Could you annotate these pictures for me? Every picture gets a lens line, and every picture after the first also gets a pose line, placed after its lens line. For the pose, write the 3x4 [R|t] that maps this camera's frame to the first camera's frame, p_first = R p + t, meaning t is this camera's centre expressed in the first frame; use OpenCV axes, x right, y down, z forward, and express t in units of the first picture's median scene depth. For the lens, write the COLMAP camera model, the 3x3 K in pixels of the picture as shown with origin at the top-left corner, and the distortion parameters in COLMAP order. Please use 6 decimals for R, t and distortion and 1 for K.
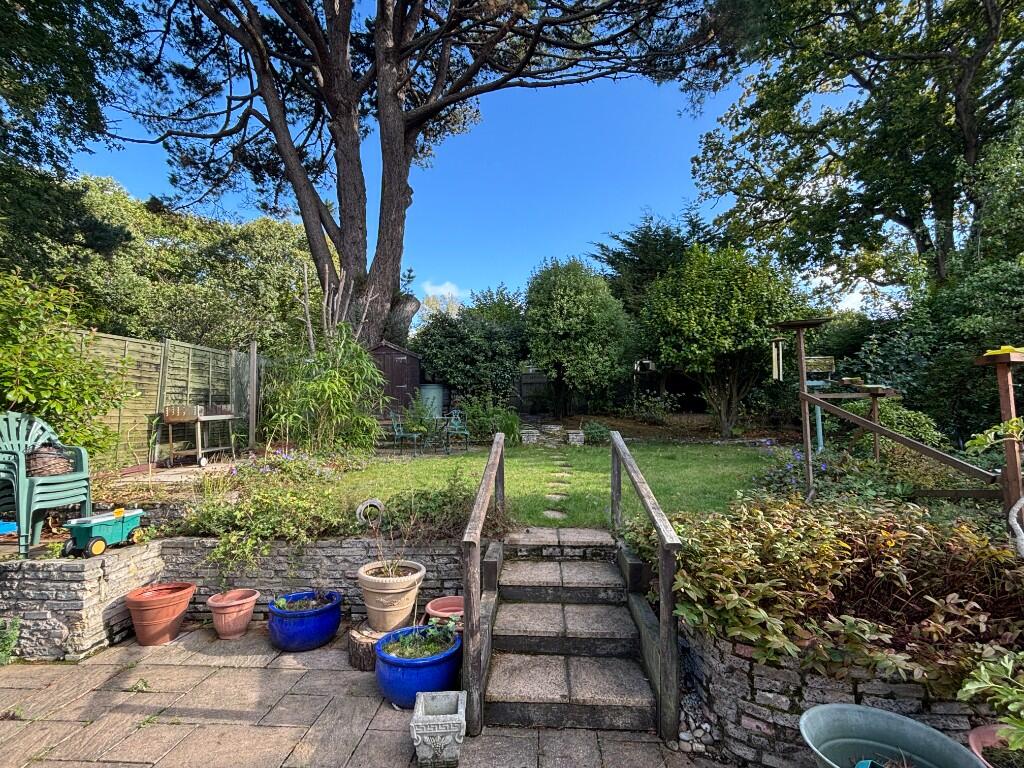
lens RADIAL K [[476.9, 0, 511.9], [0, 476.9, 381.6], [0, 0, 1]] dist [0.000893, 0.000001]
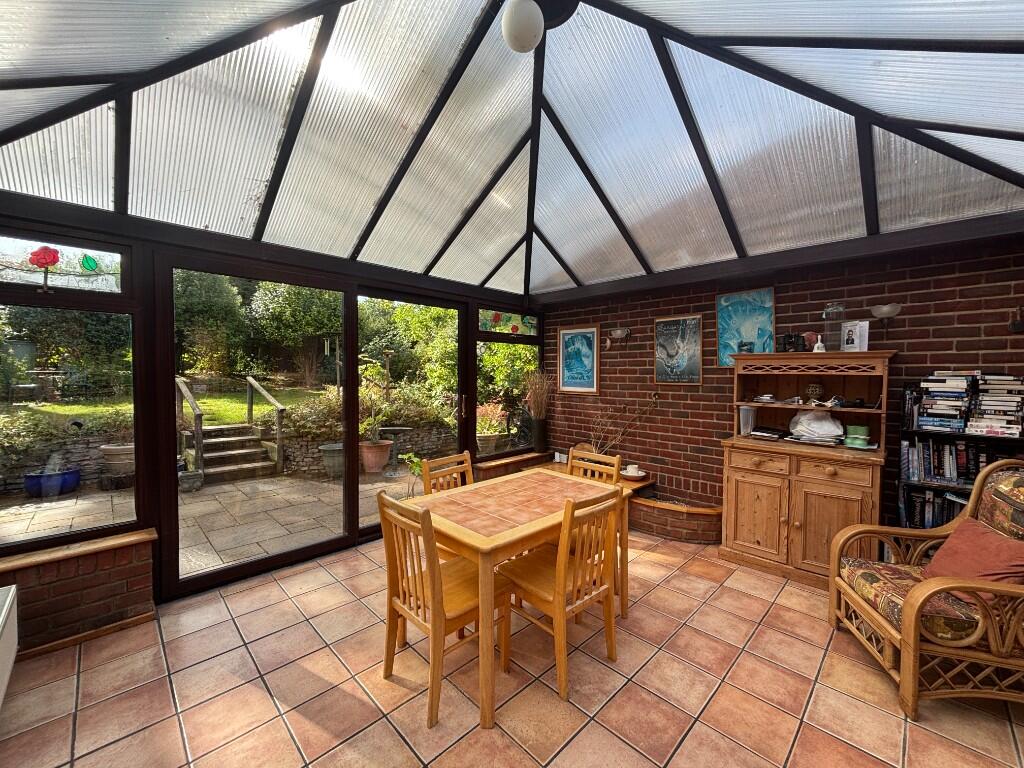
lens RADIAL K [[413.4, 0, 508.6], [0, 413.4, 385.3], [0, 0, 1]] dist [-0.000663, -0.000054]
pose [[0.654911, -0.015410, 0.755549, -0.206633], [-0.054214, 0.996258, 0.067312, -0.021176], [-0.753759, -0.085045, 0.651625, -0.521966]]
